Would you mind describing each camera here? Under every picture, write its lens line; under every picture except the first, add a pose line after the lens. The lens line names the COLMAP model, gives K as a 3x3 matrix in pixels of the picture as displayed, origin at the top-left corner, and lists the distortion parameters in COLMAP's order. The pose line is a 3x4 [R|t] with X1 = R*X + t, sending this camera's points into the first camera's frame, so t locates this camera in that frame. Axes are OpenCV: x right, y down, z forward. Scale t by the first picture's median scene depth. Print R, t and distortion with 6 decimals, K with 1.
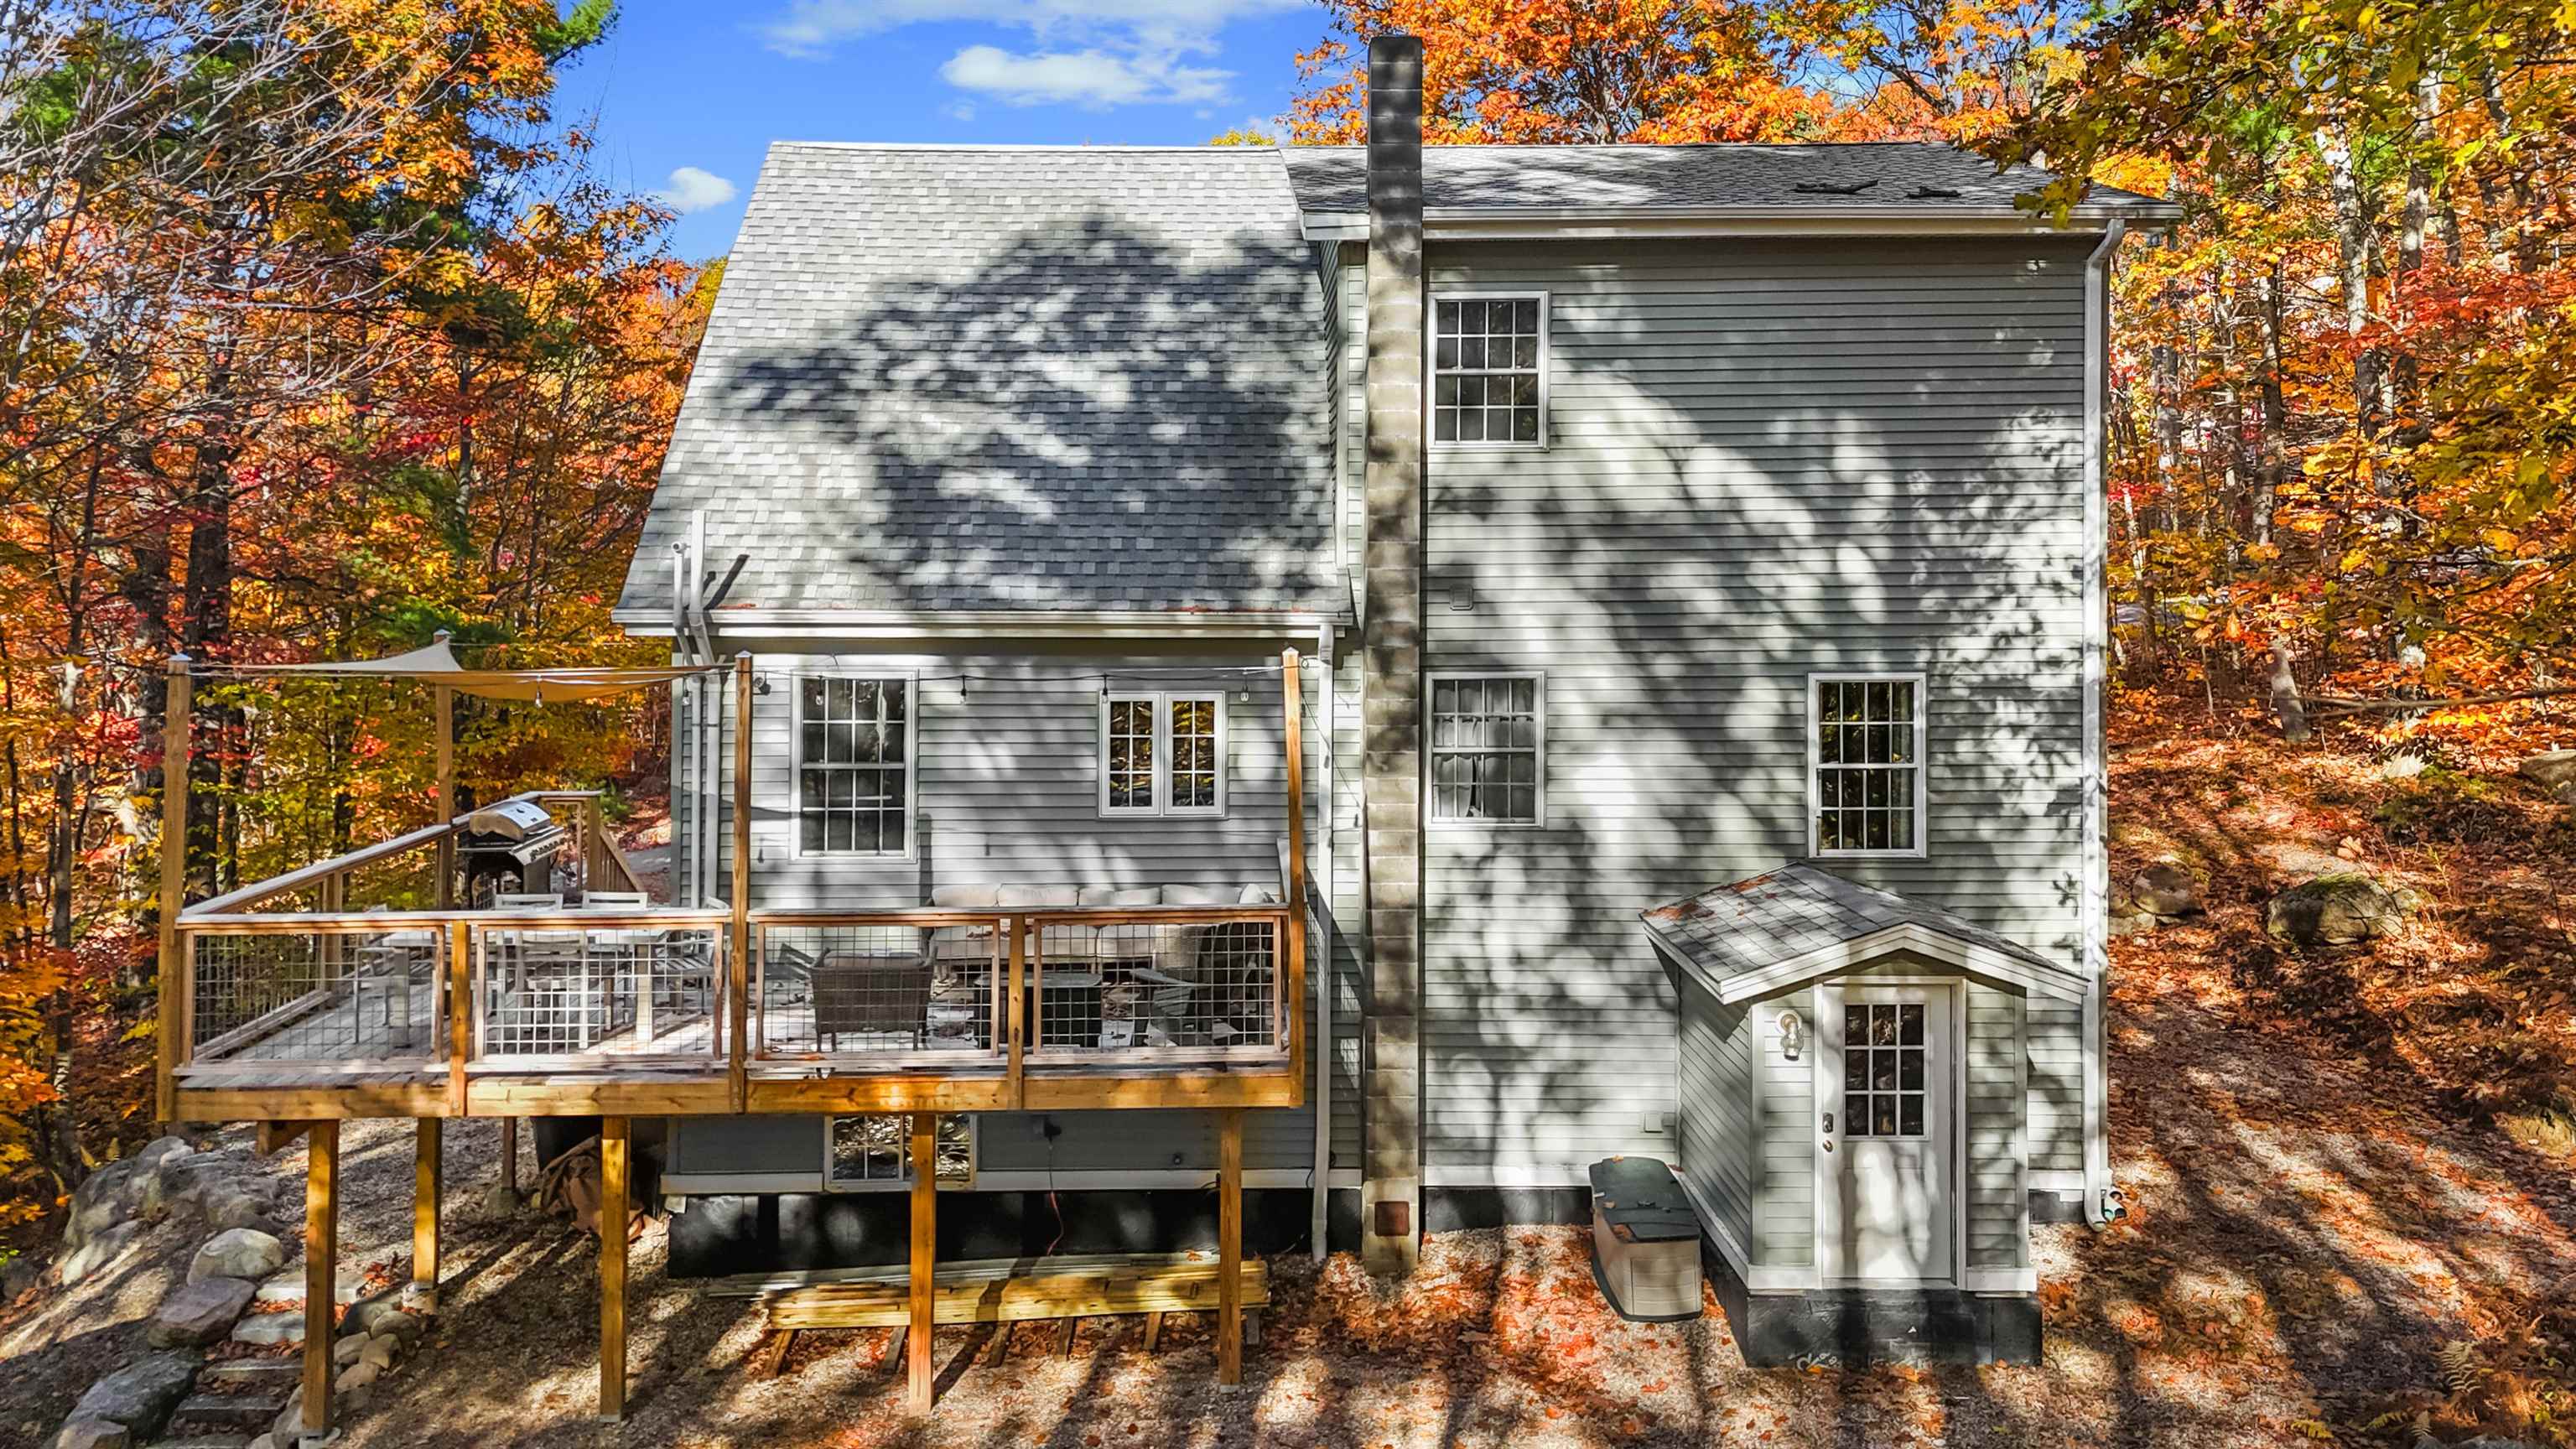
lens RADIAL K [[1896.7, 0, 1284.0], [0, 1896.7, 714.9], [0, 0, 1]] dist [0.057482, -0.030941]
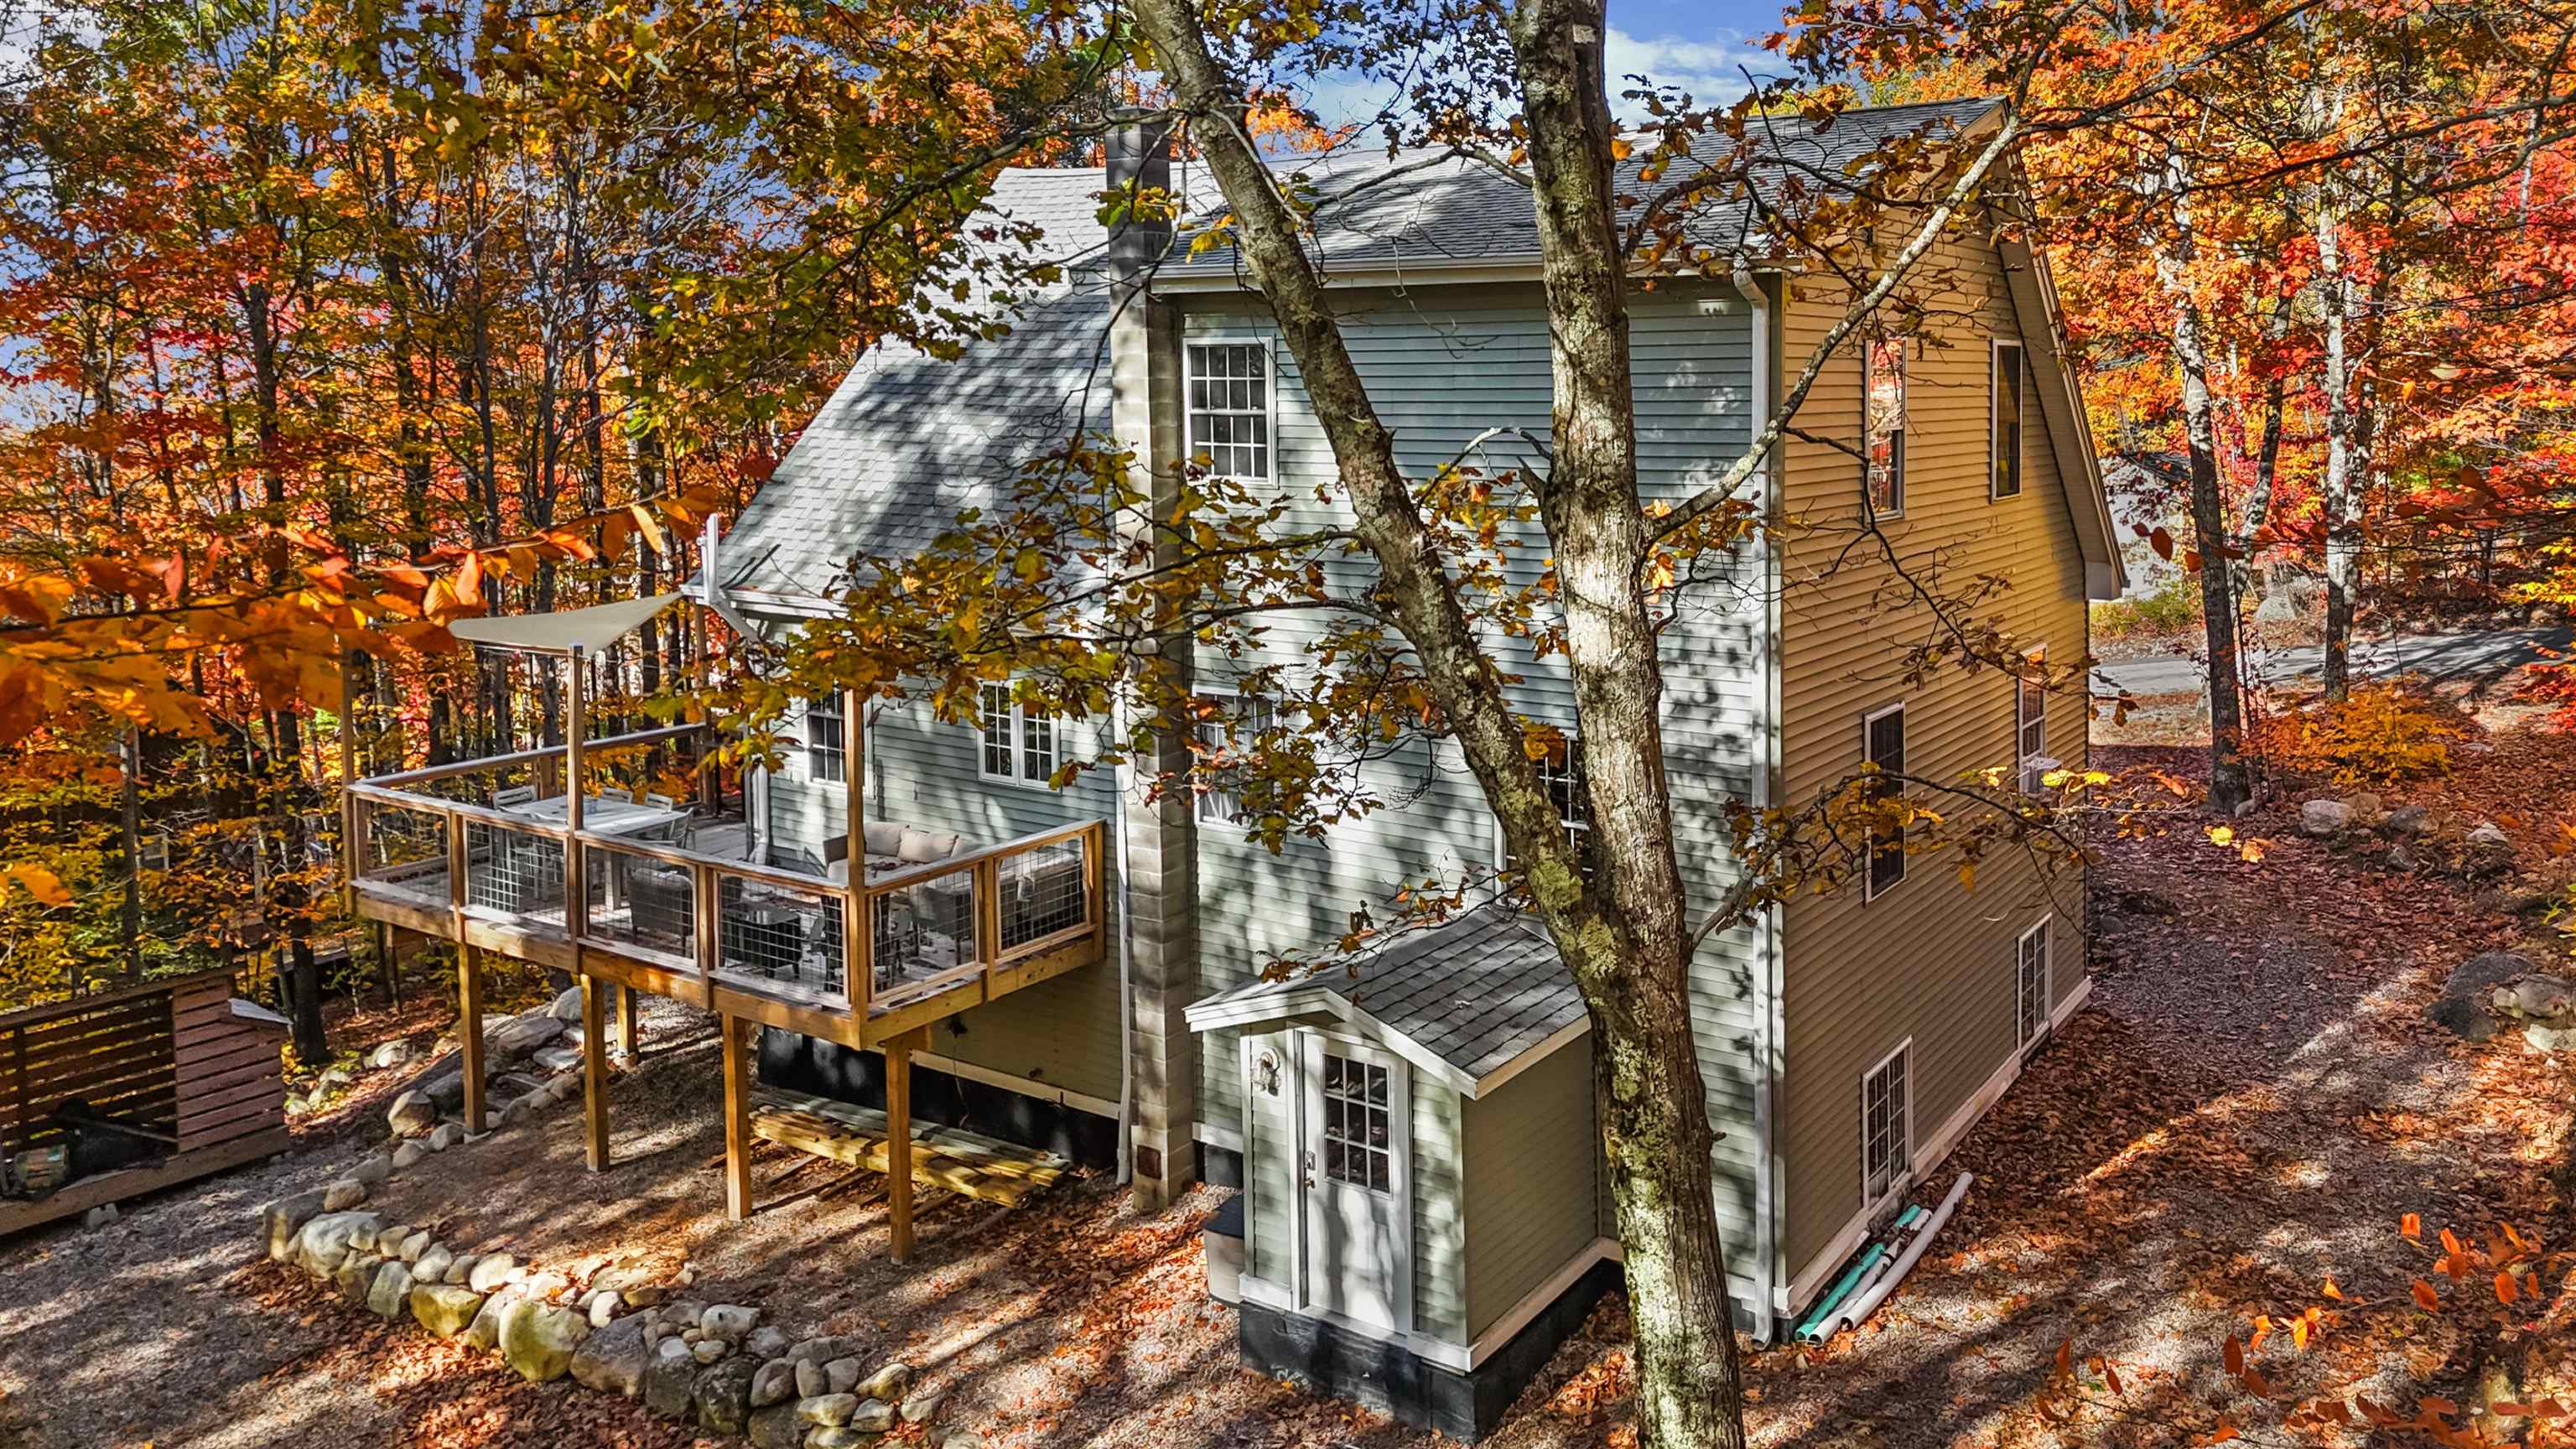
lens RADIAL K [[1896.7, 0, 1286.5], [0, 1896.7, 730.9], [0, 0, 1]] dist [0.057482, -0.030941]
pose [[0.831779, 0.105464, -0.544996, 0.721177], [-0.055867, 0.992706, 0.106838, -0.116481], [0.552288, -0.058418, 0.831604, 0.119874]]
